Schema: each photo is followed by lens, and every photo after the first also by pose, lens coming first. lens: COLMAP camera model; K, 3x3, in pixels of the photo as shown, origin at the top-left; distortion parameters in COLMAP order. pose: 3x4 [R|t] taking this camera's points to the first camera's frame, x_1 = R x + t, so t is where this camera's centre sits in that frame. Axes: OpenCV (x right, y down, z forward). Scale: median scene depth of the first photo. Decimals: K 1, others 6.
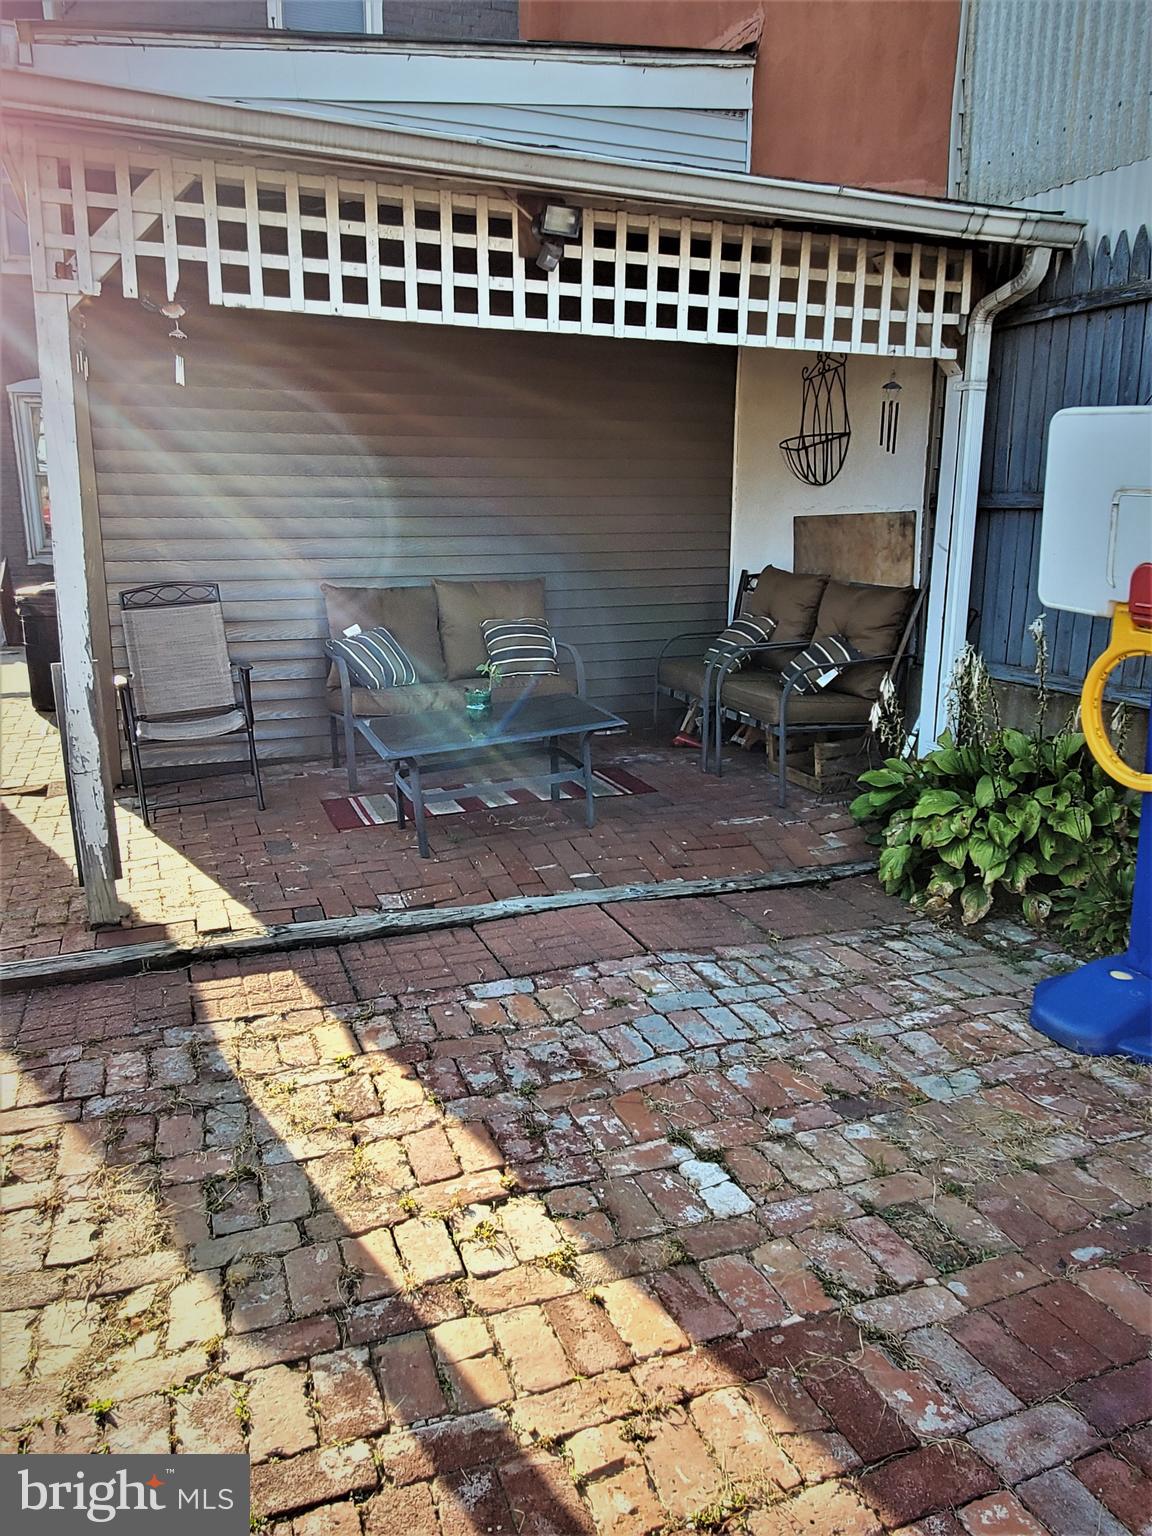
lens RADIAL K [[1137.7, 0, 576.0], [0, 1137.7, 768.0], [0, 0, 1]] dist [0.006376, -0.003046]
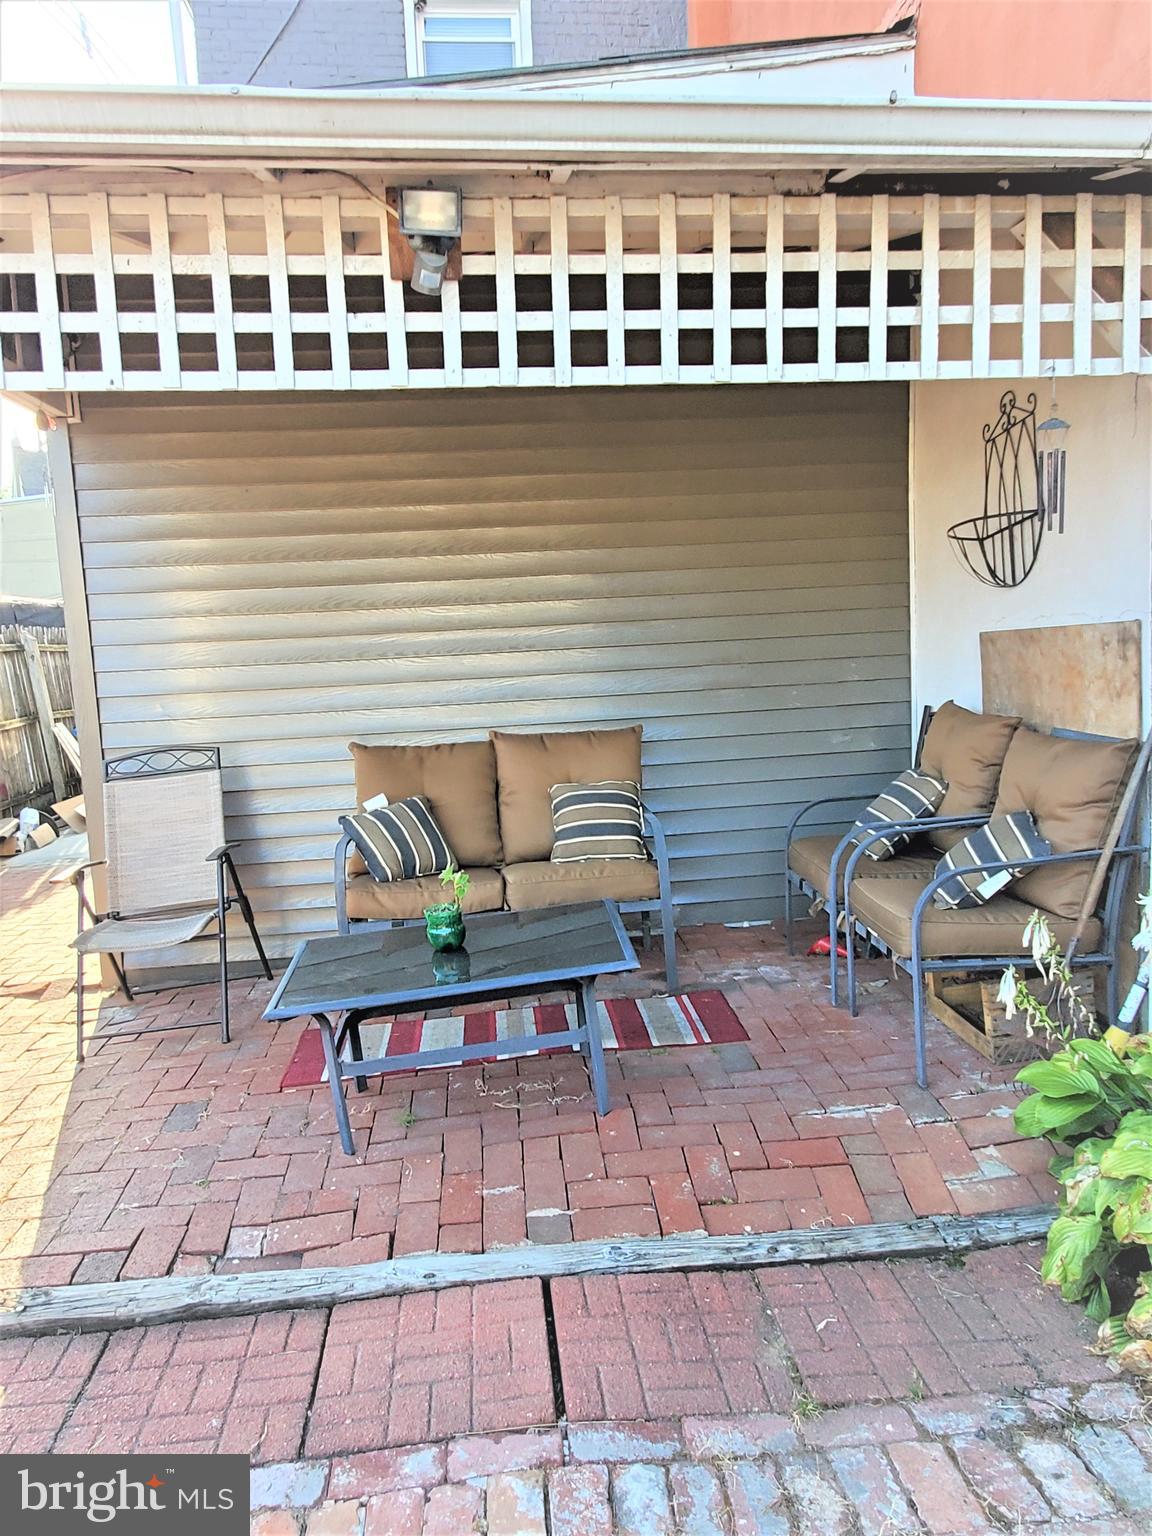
lens RADIAL K [[1137.7, 0, 576.0], [0, 1137.7, 768.0], [0, 0, 1]] dist [0.006376, -0.003046]
pose [[0.961711, -0.013324, -0.273741, 0.196159], [-0.013620, 0.995260, -0.096293, -0.090845], [0.273727, 0.096335, 0.956971, 0.364736]]
